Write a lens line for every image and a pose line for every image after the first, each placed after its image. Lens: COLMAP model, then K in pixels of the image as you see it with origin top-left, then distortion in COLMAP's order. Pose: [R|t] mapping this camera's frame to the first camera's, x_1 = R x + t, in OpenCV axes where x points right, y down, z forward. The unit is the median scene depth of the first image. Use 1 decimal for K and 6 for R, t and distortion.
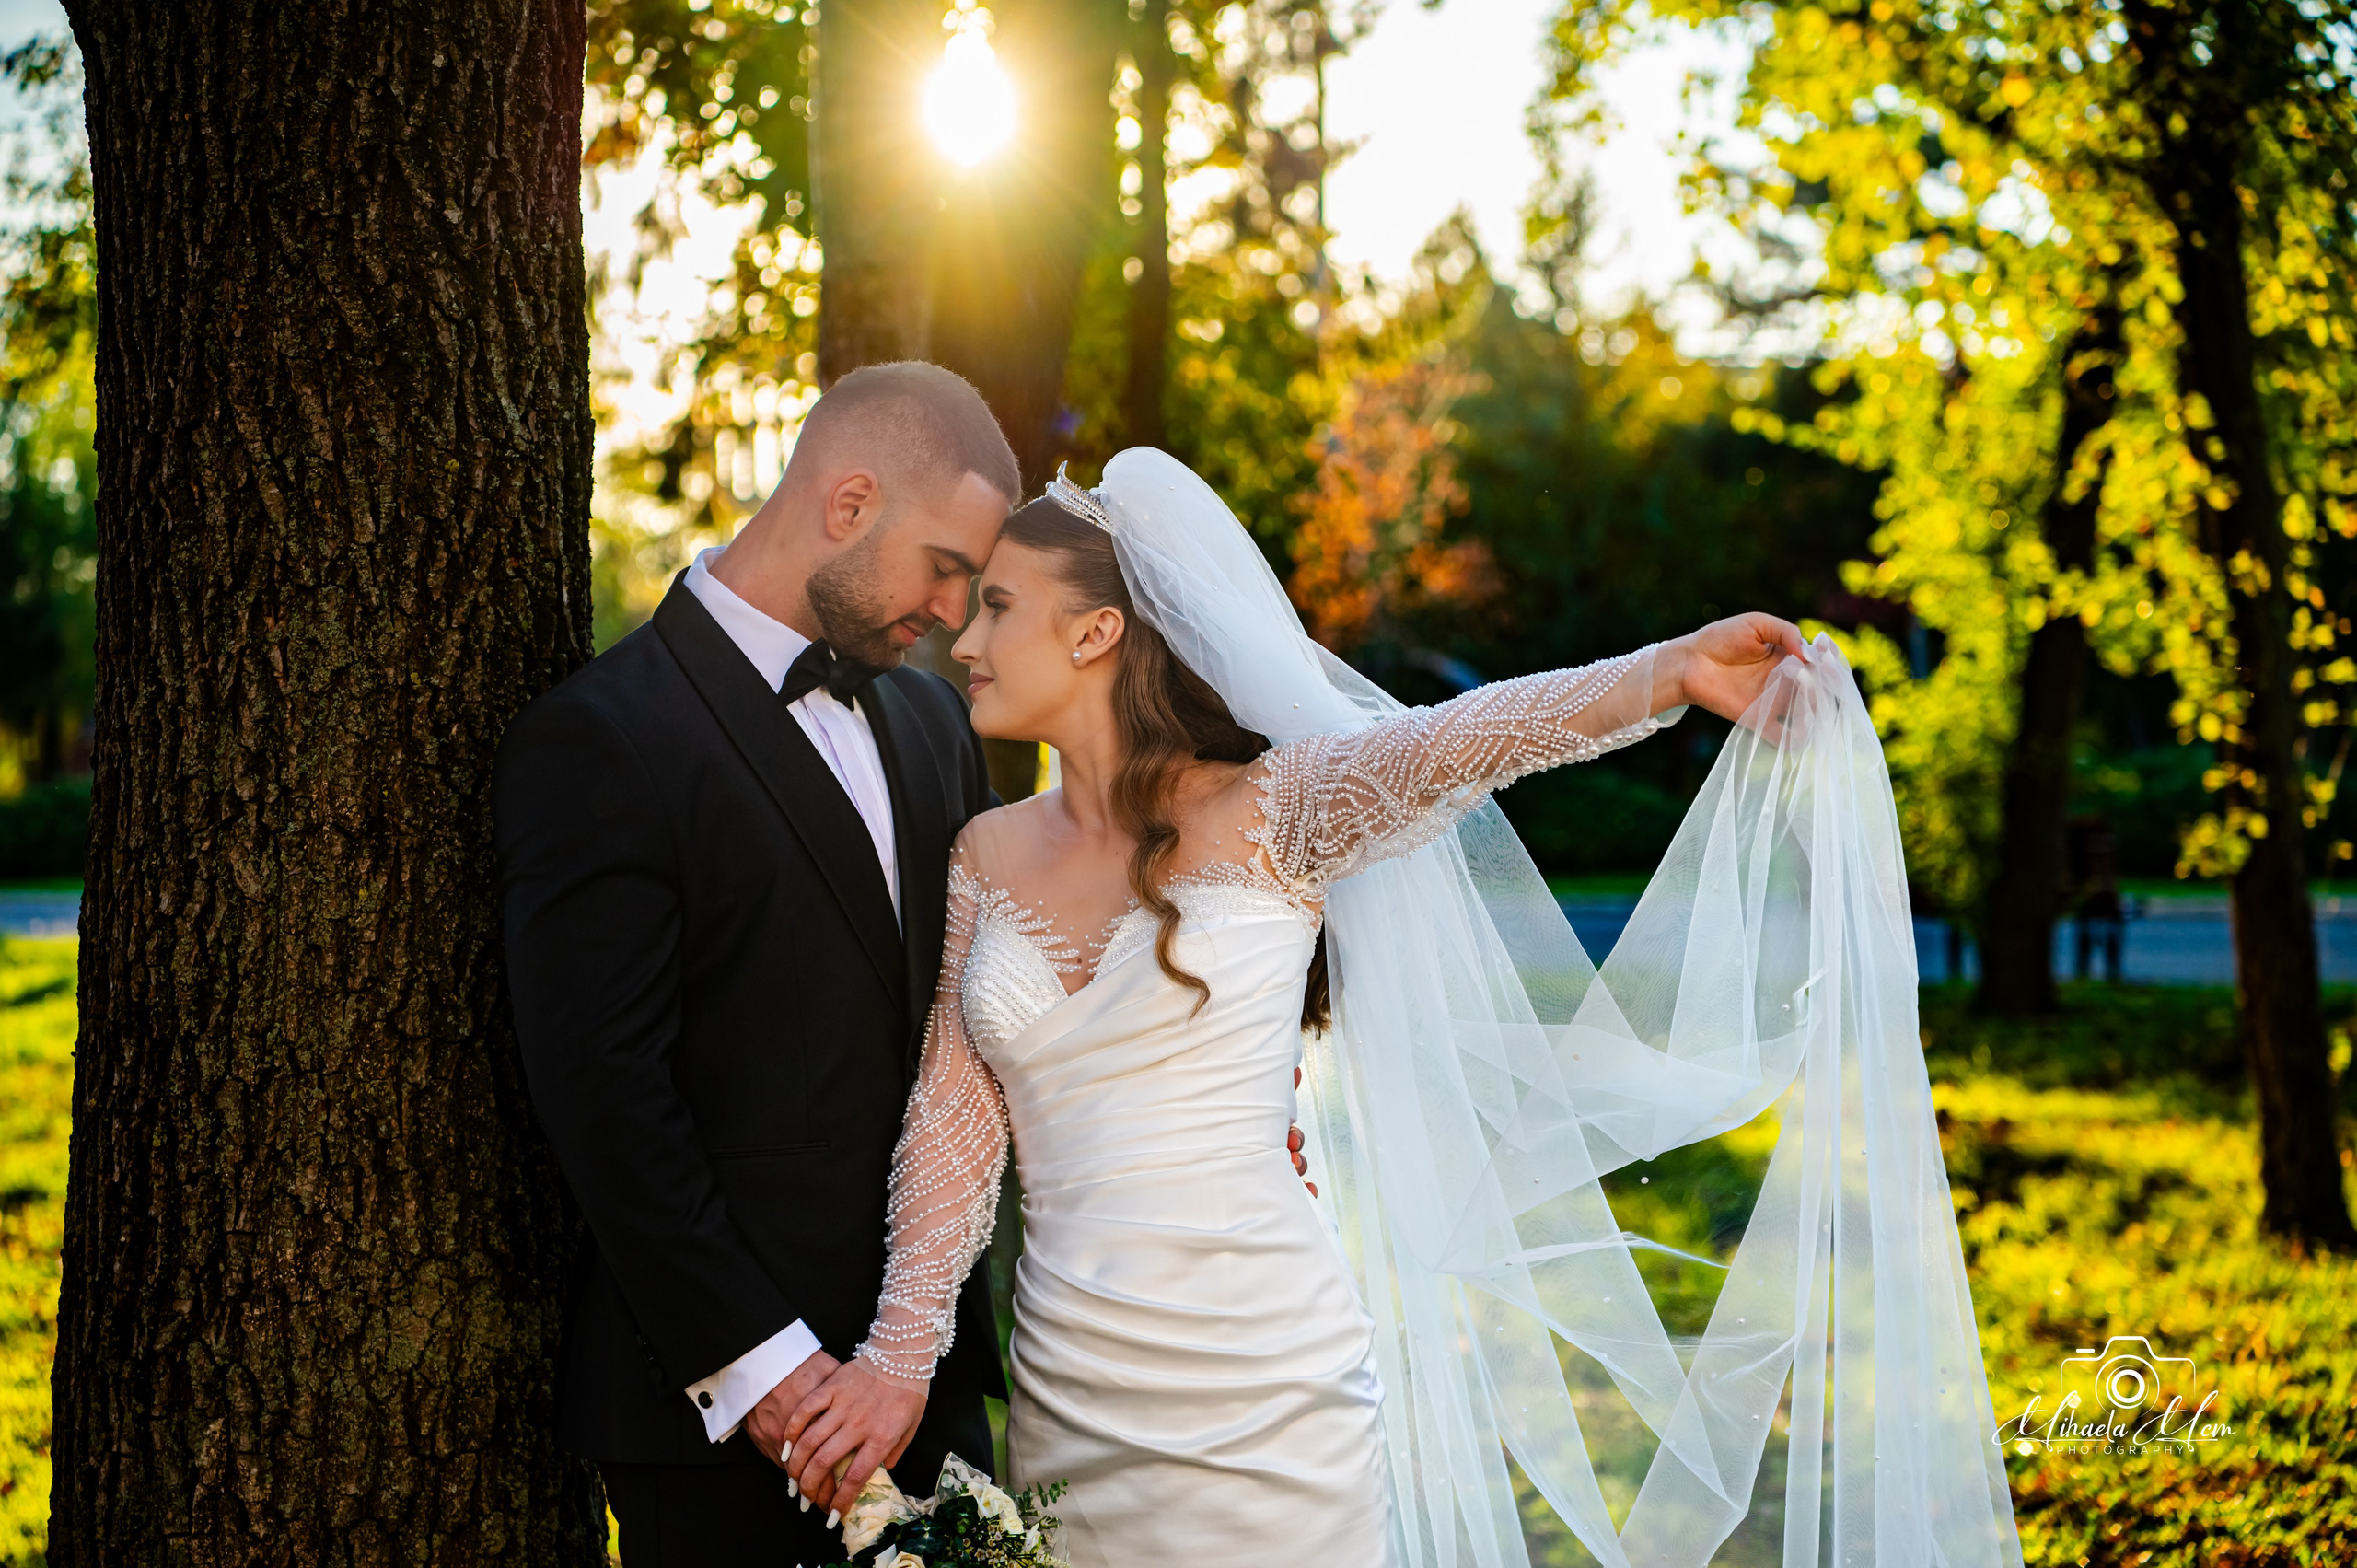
lens RADIAL K [[4495.2, 0, 1176.3], [0, 4495.2, 774.6], [0, 0, 1]] dist [0.007028, 0.000000]
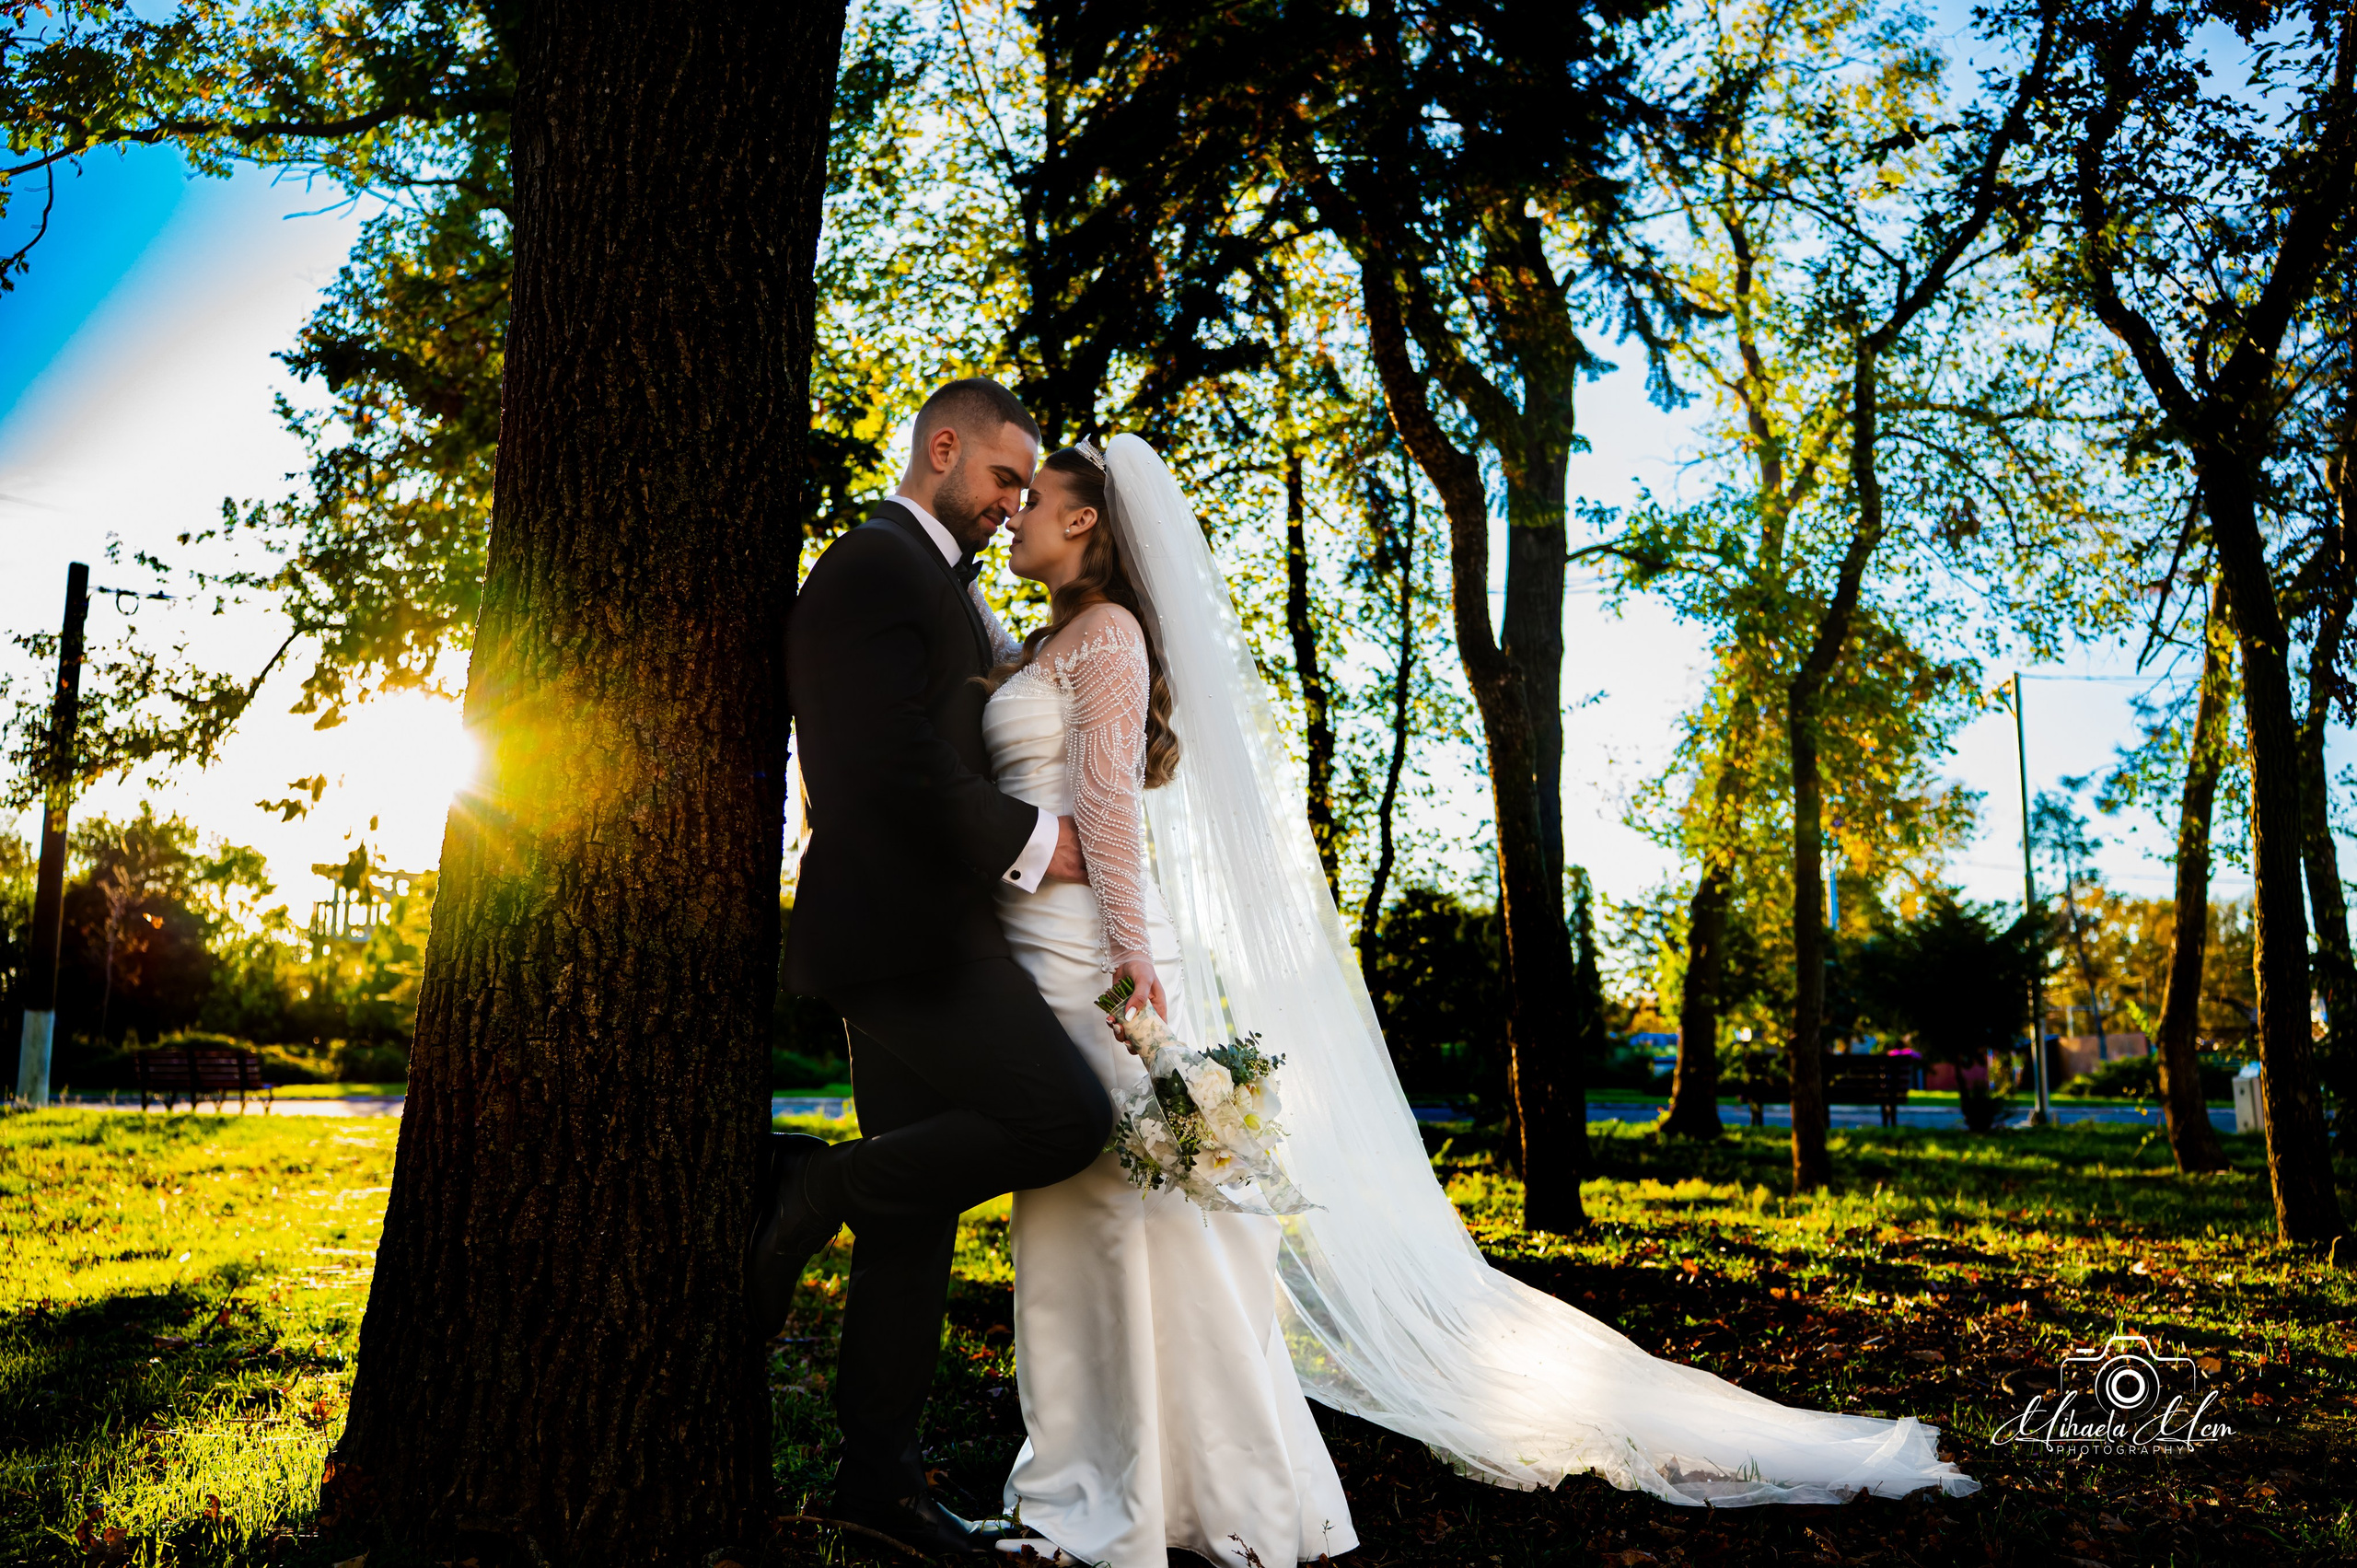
lens RADIAL K [[1891.1, 0, 1187.6], [0, 1891.1, 781.8], [0, 0, 1]] dist [0.007898, -0.018405]
pose [[0.944754, 0.068399, 0.320563, -0.224827], [-0.017732, 0.987218, -0.158385, 0.180832], [-0.327299, 0.143951, 0.933891, 0.308530]]
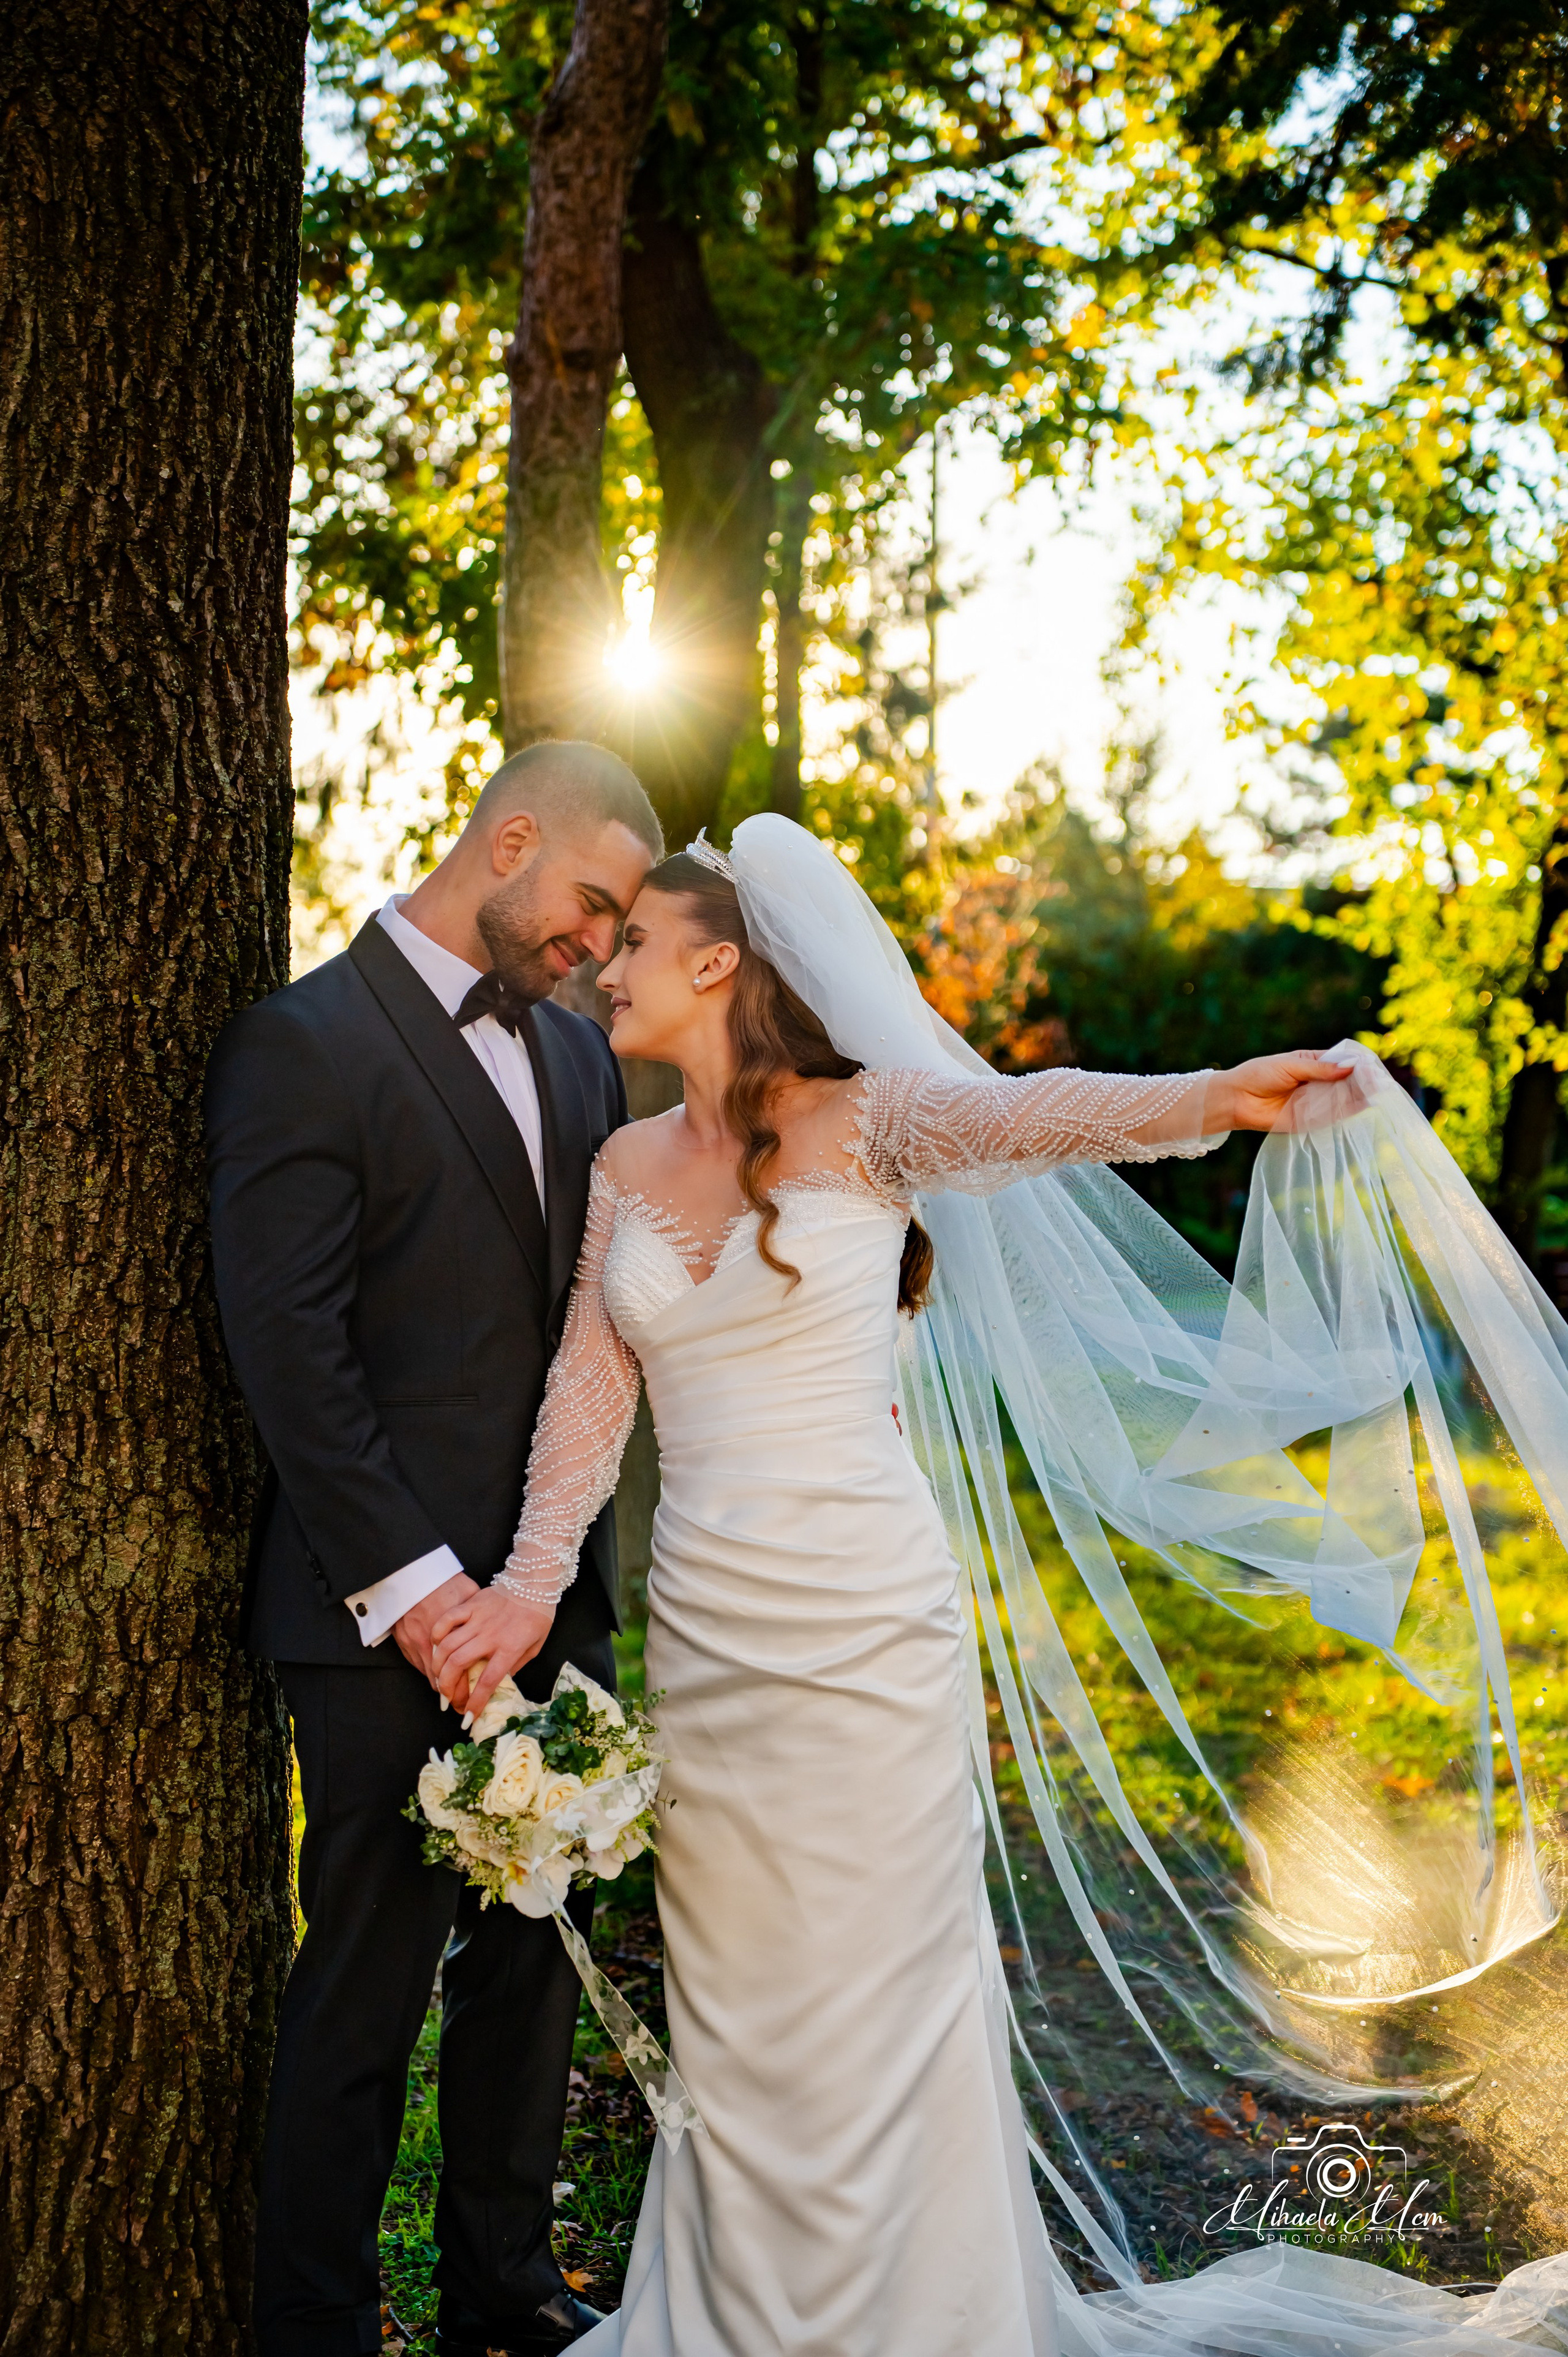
lens RADIAL K [[3688.0, 0, 772.7], [0, 3688.0, 1192.6], [0, 0, 1]] dist [0.001259, 0.000000]
pose [[0.999830, 0.015897, -0.009337, 0.006827], [-0.015957, 0.999853, -0.006323, 0.032457], [0.009235, 0.006471, 0.999936, 0.037243]]
